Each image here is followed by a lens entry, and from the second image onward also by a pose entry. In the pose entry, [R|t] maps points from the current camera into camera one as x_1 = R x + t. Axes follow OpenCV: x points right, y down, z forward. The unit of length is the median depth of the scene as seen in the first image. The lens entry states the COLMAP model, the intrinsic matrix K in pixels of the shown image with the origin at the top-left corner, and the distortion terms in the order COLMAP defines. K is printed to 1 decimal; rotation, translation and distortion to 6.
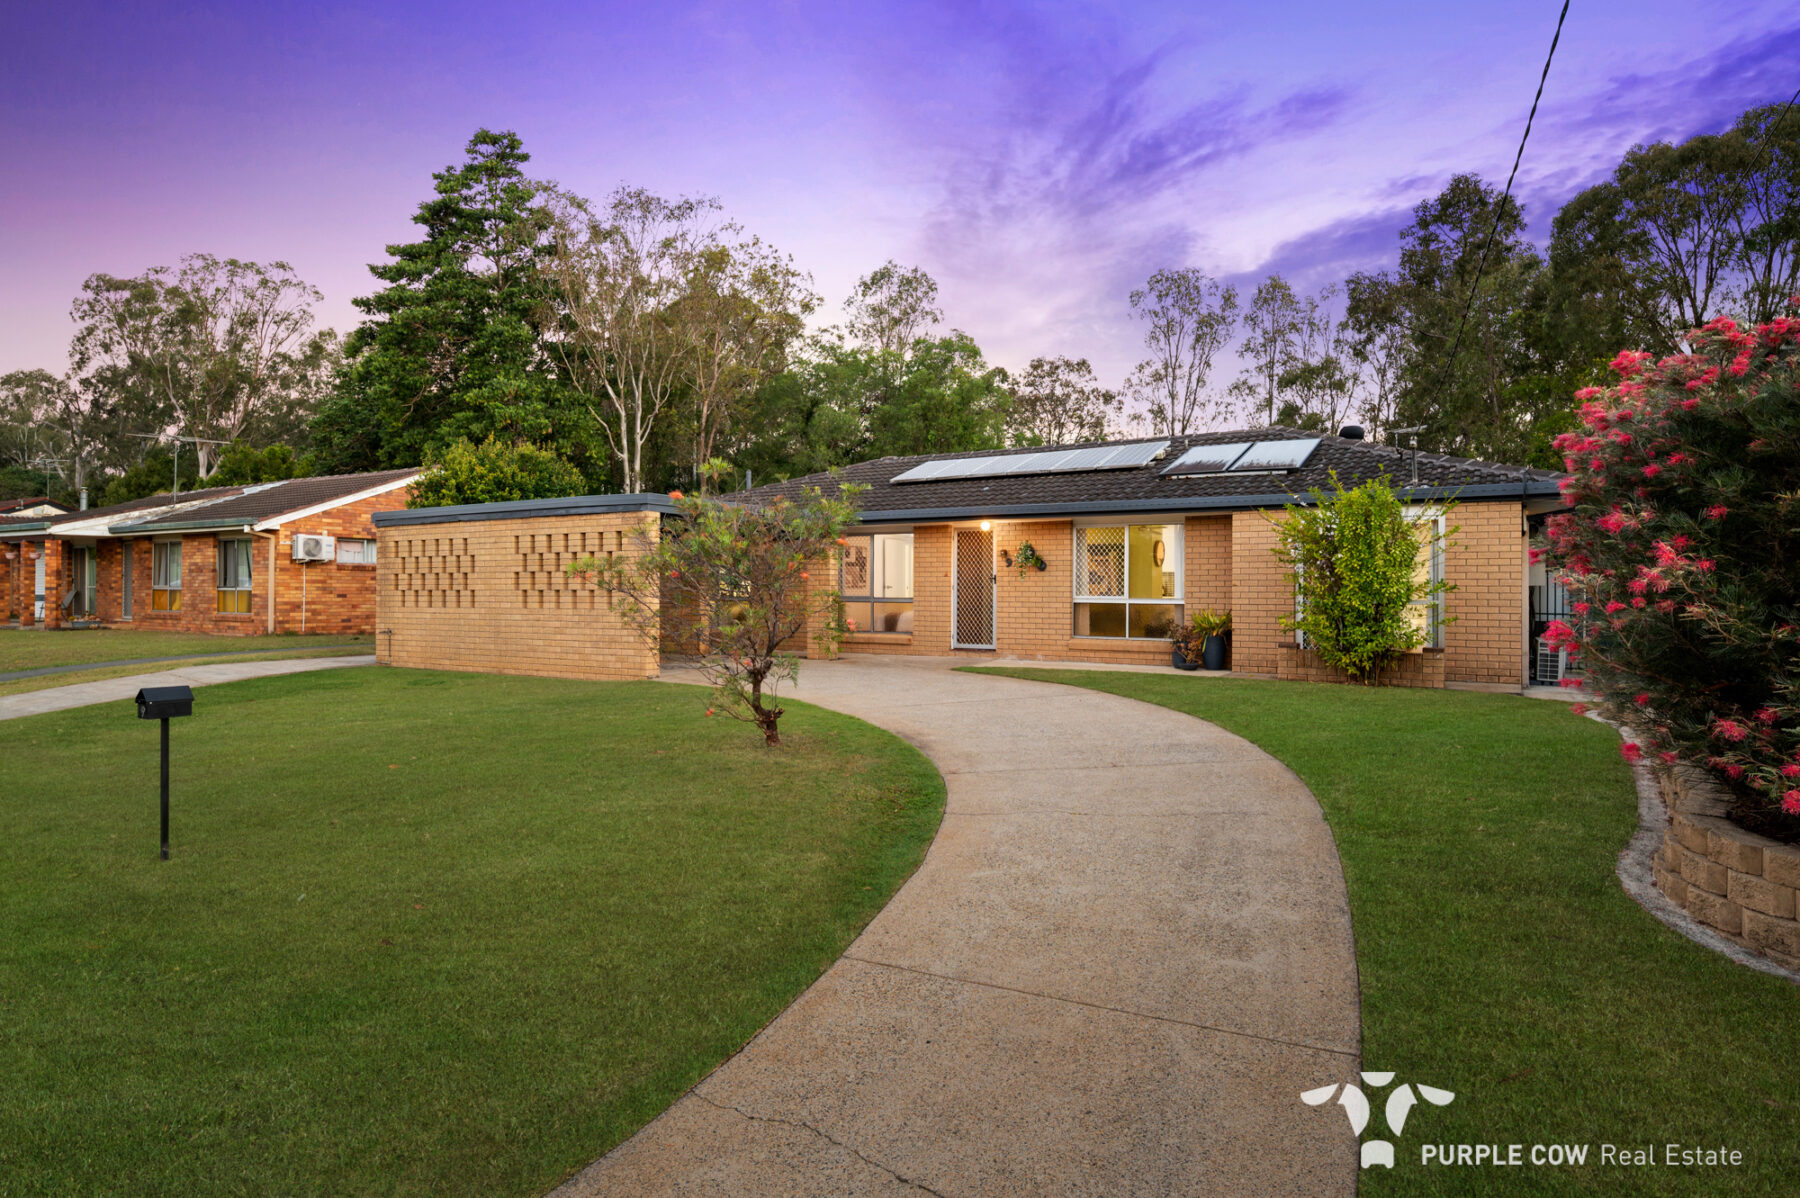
lens RADIAL K [[962.8, 0, 899.2], [0, 962.8, 590.8], [0, 0, 1]] dist [0.000230, 0.000254]
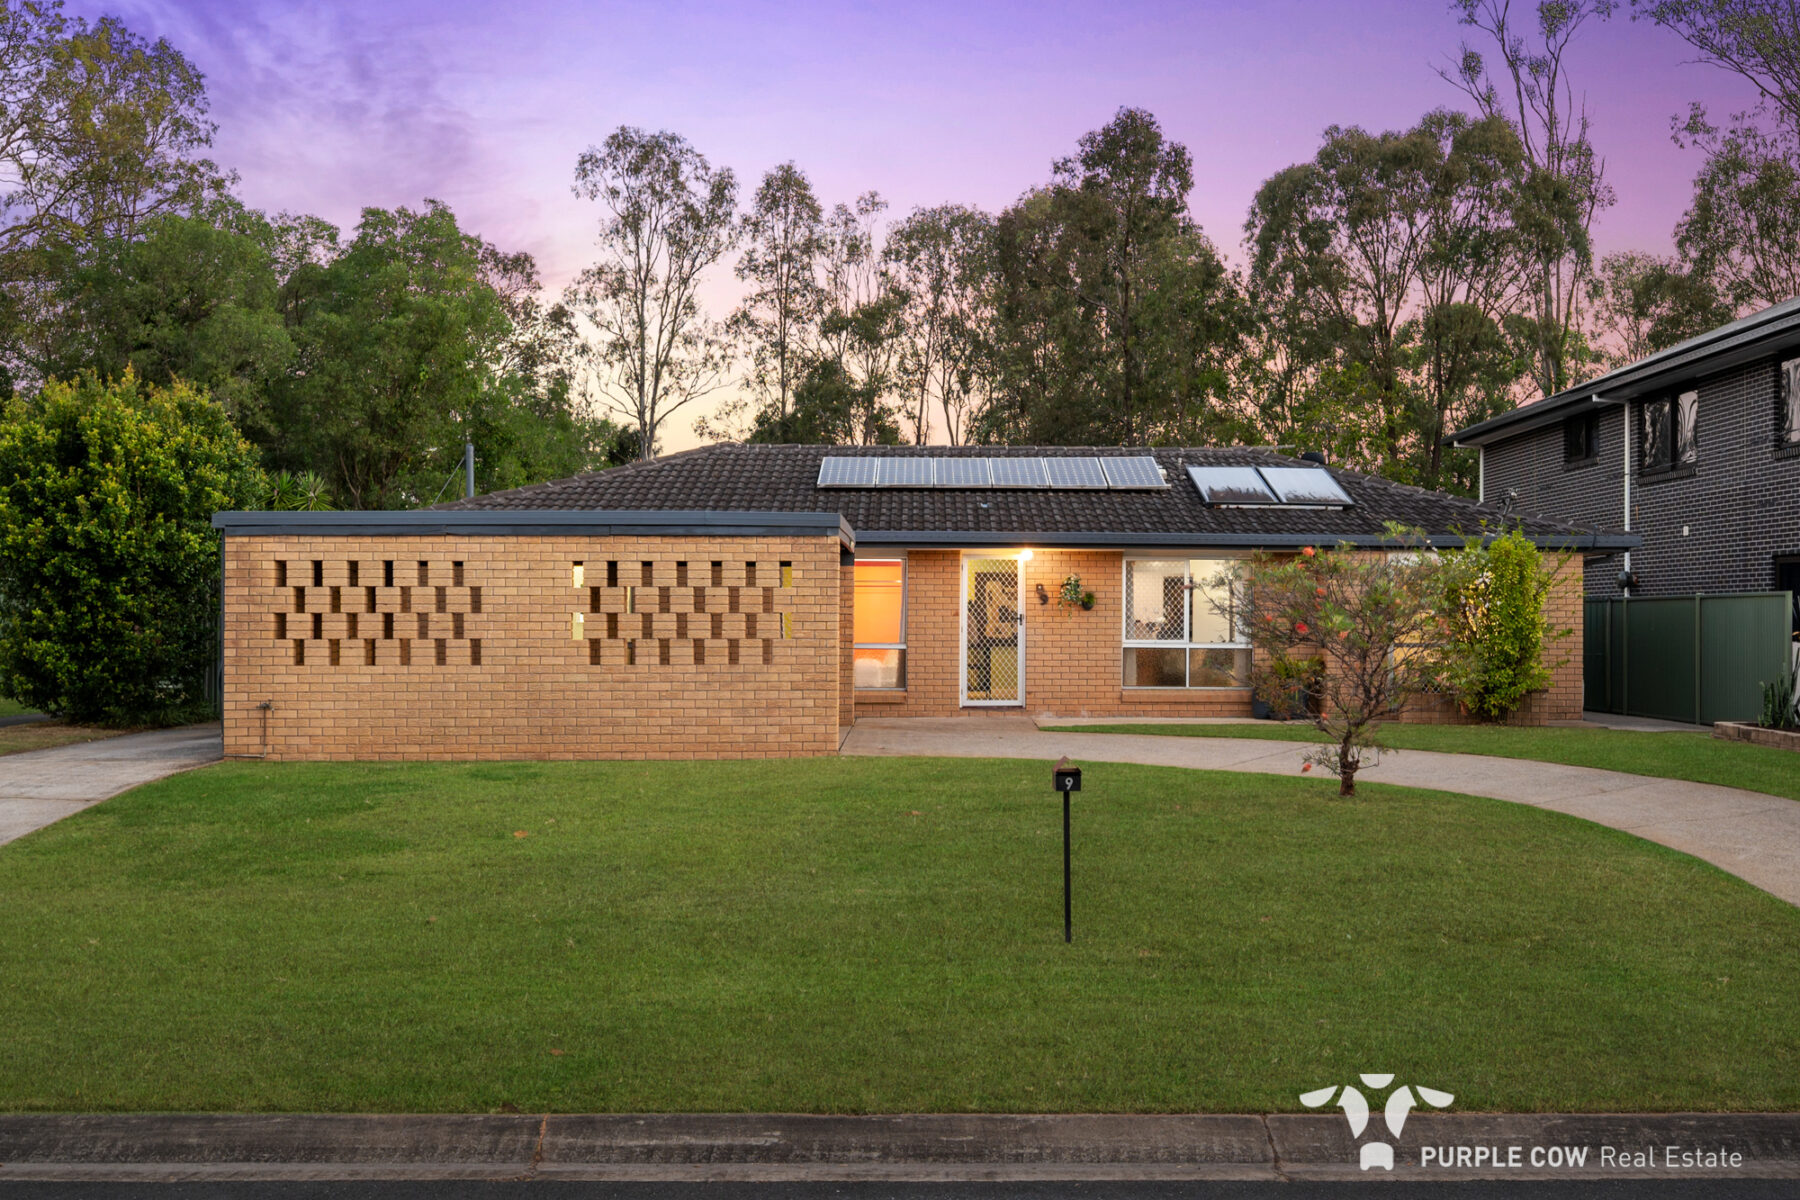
lens RADIAL K [[1626.1, 0, 901.5], [0, 1626.1, 605.3], [0, 0, 1]] dist [0.016719, 0.003168]
pose [[0.843525, 0.003137, 0.537082, -0.756296], [0.001420, 0.999966, -0.008071, -0.013914], [-0.537089, 0.007571, 0.843492, -0.107893]]
